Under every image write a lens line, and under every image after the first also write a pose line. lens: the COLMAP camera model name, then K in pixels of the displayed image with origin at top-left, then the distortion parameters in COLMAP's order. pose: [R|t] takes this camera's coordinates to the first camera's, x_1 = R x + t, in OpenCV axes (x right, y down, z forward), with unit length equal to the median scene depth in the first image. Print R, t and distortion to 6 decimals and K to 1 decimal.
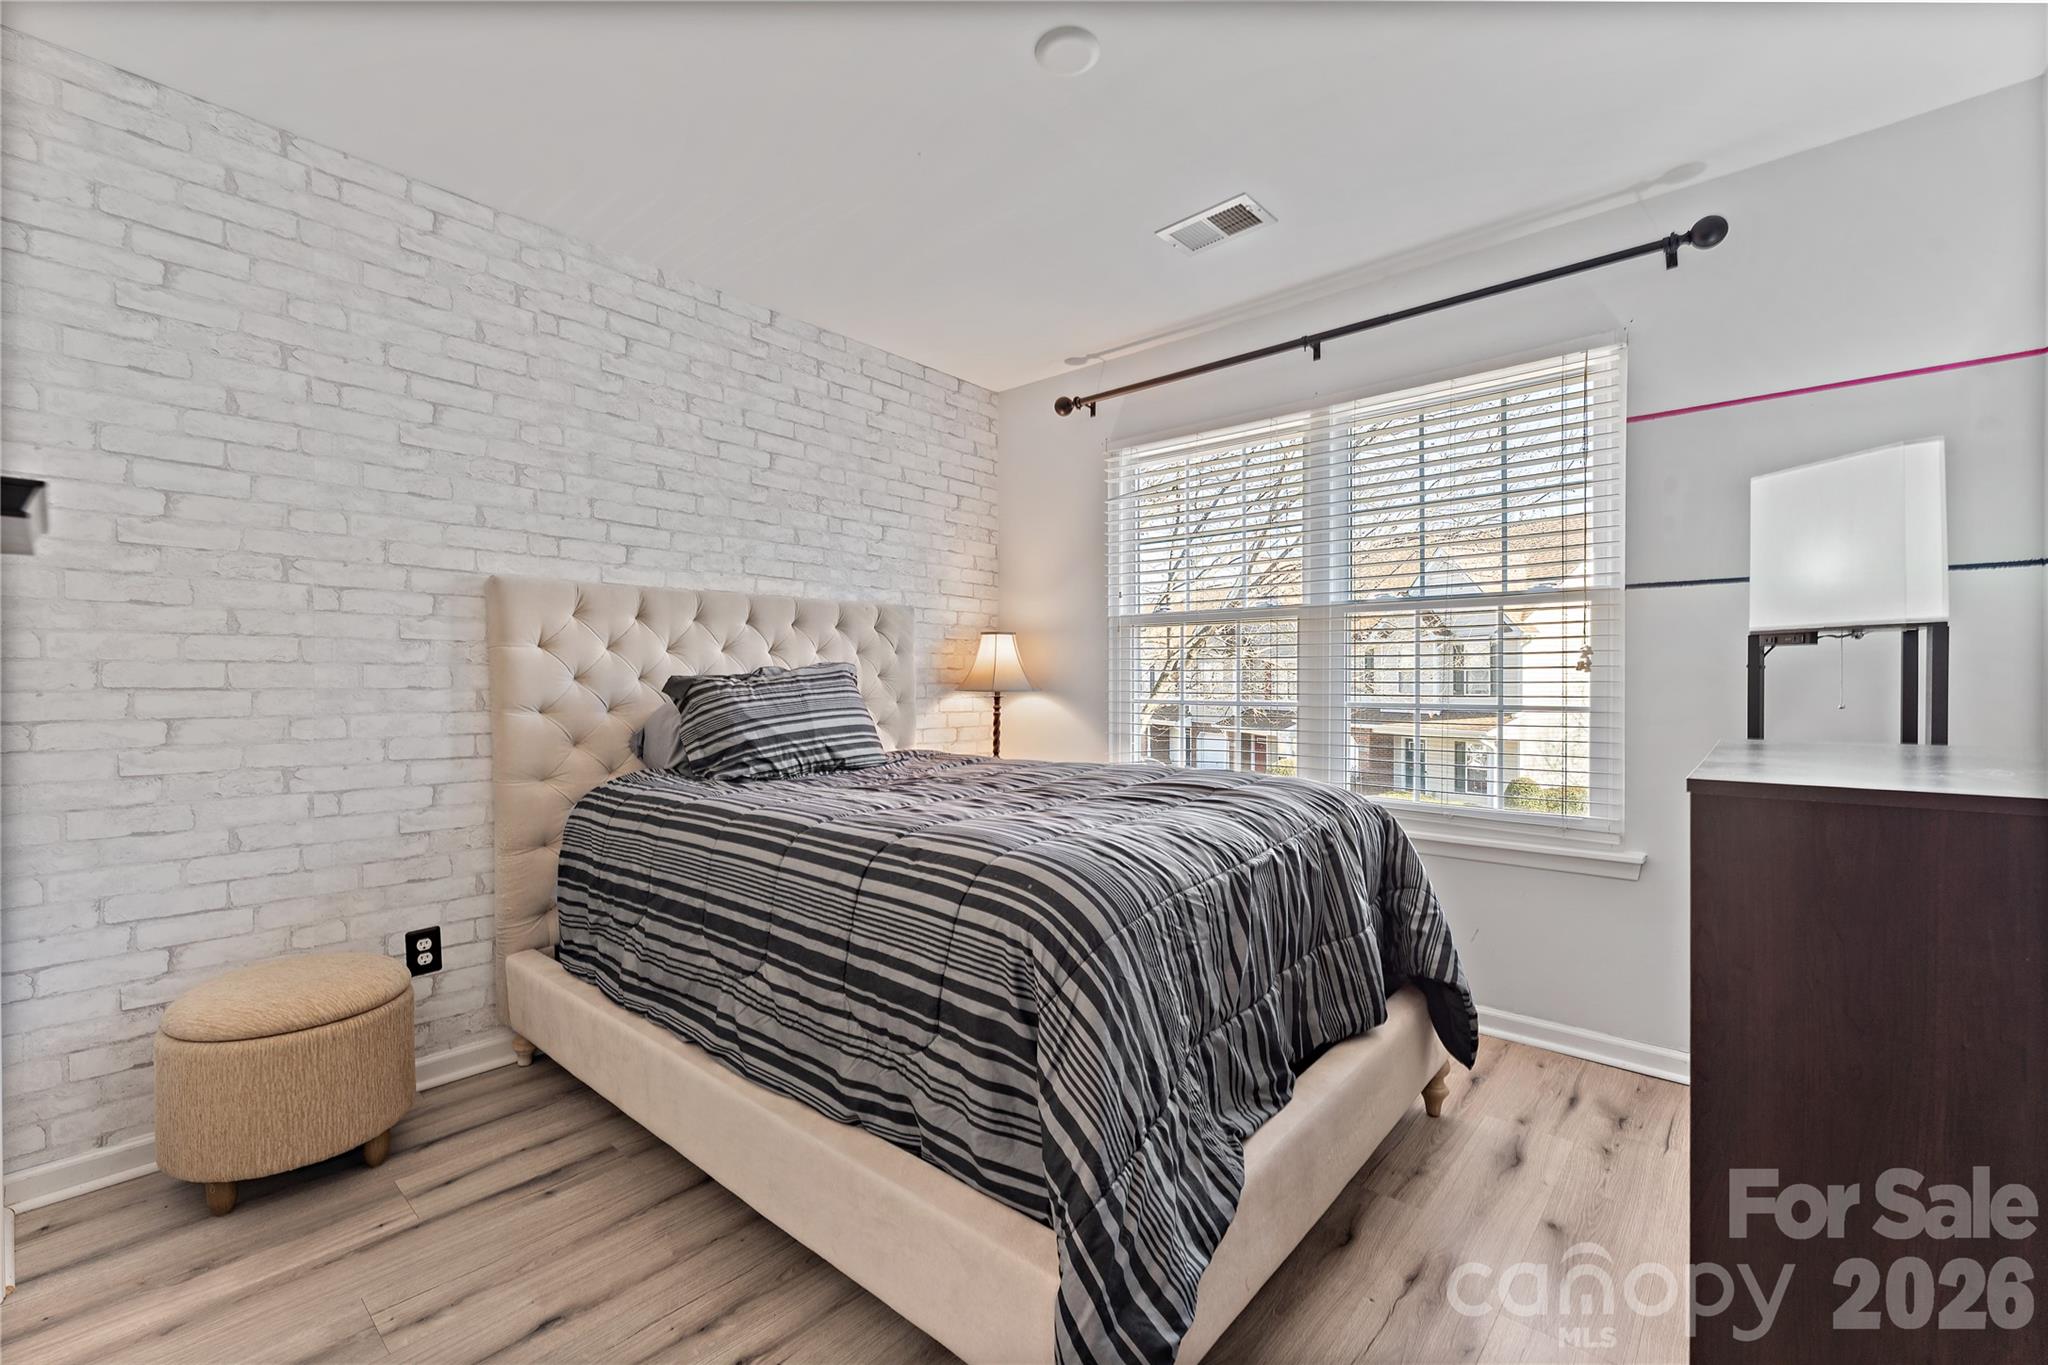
lens RADIAL K [[881.2, 0, 1029.7], [0, 881.2, 690.2], [0, 0, 1]] dist [0.001290, 0.000237]
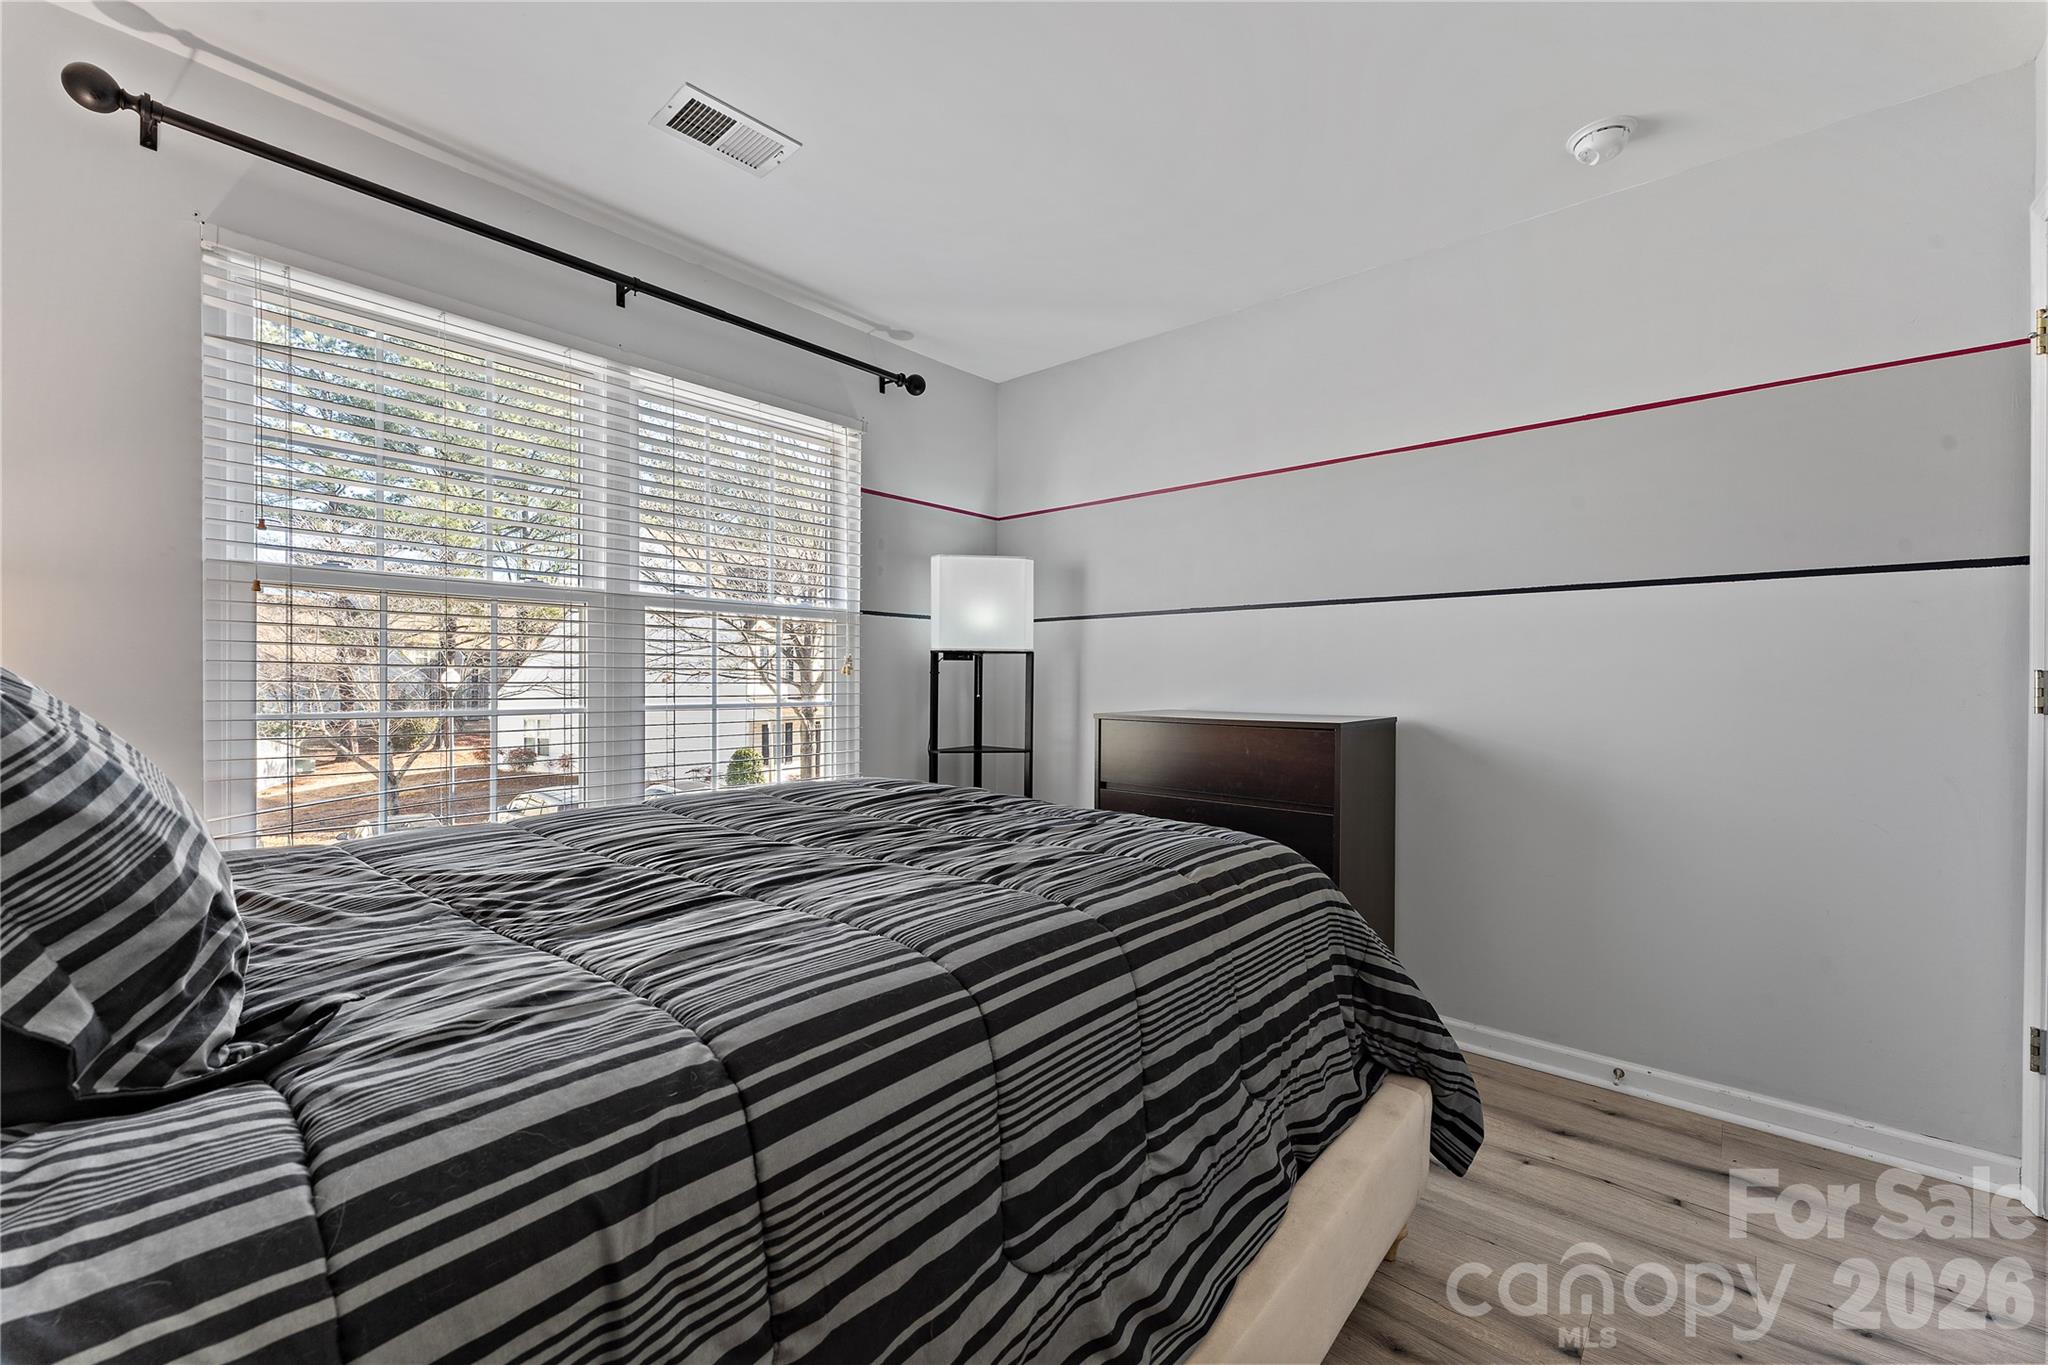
lens RADIAL K [[839.6, 0, 1035.6], [0, 839.6, 680.0], [0, 0, 1]] dist [0.001048, 0.000162]
pose [[-0.036870, -0.010706, 0.999263, -0.538081], [-0.000162, 0.999943, 0.010707, -0.022300], [-0.999320, 0.000233, -0.036870, 0.666303]]
